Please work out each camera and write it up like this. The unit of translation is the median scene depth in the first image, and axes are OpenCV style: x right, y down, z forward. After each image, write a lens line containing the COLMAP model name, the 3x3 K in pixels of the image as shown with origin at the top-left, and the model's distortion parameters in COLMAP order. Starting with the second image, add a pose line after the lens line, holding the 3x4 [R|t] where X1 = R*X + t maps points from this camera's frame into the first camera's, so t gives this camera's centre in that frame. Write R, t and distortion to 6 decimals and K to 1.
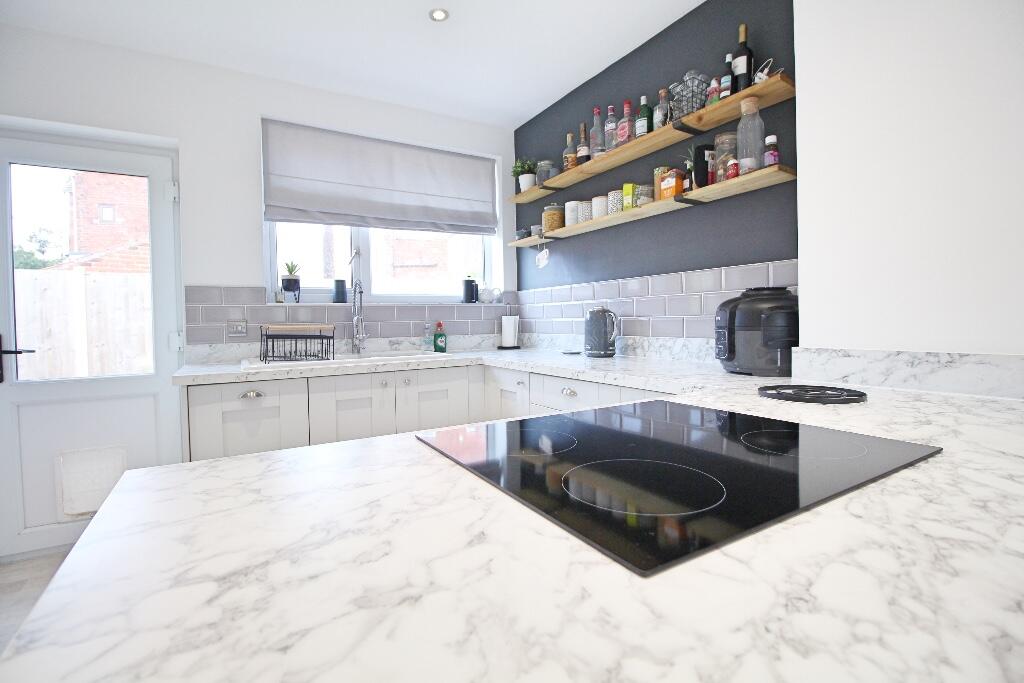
lens RADIAL K [[481.8, 0, 513.7], [0, 481.8, 337.8], [0, 0, 1]] dist [-0.000939, -0.000405]
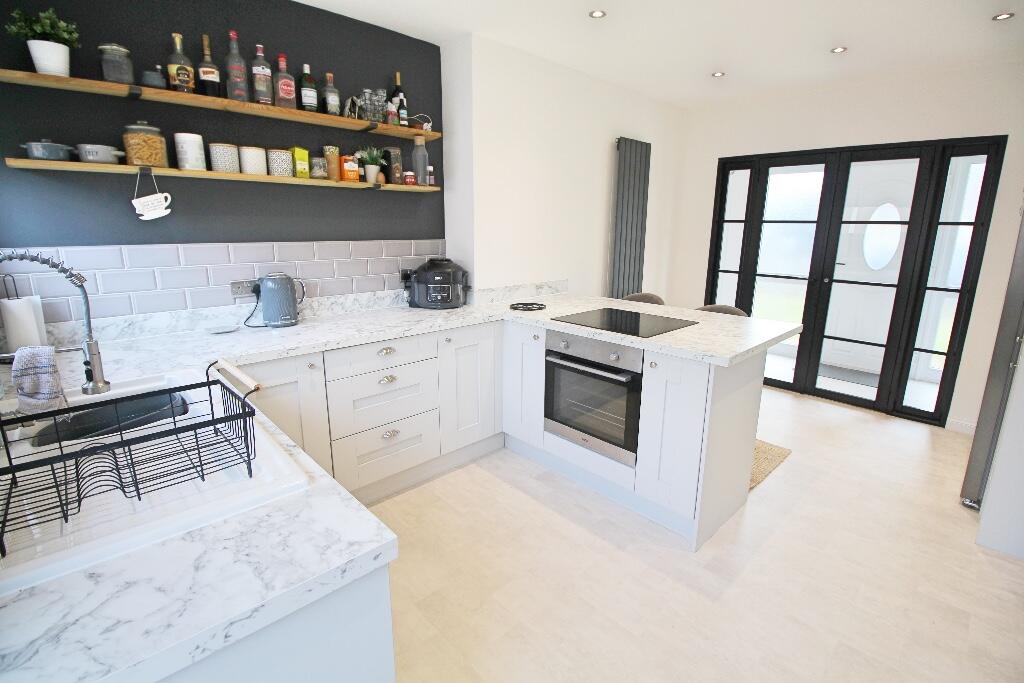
lens RADIAL K [[481.8, 0, 513.7], [0, 481.8, 337.8], [0, 0, 1]] dist [-0.000939, -0.000405]
pose [[-0.214555, -0.214560, 0.952854, -0.866738], [0.025080, 0.974041, 0.224978, -0.144499], [-0.976390, 0.072168, -0.203605, 0.765681]]
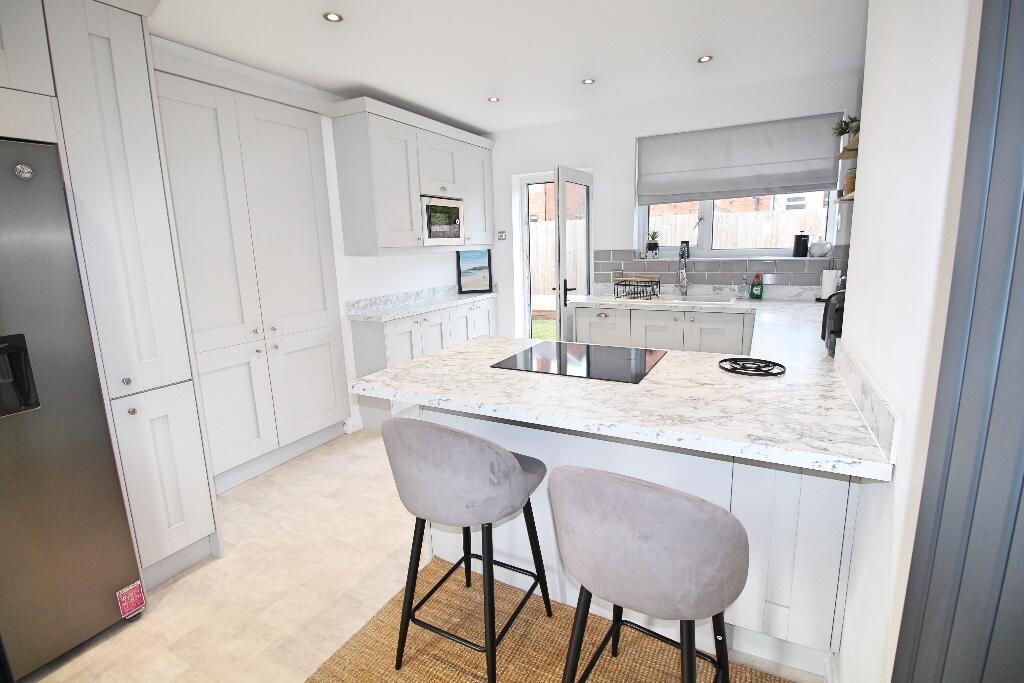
lens RADIAL K [[481.8, 0, 513.7], [0, 481.8, 337.8], [0, 0, 1]] dist [-0.000939, -0.000405]
pose [[0.508959, 0.158277, -0.846114, 0.628369], [-0.016463, 0.984560, 0.174272, -0.081708], [0.860633, -0.074768, 0.503707, -0.155304]]
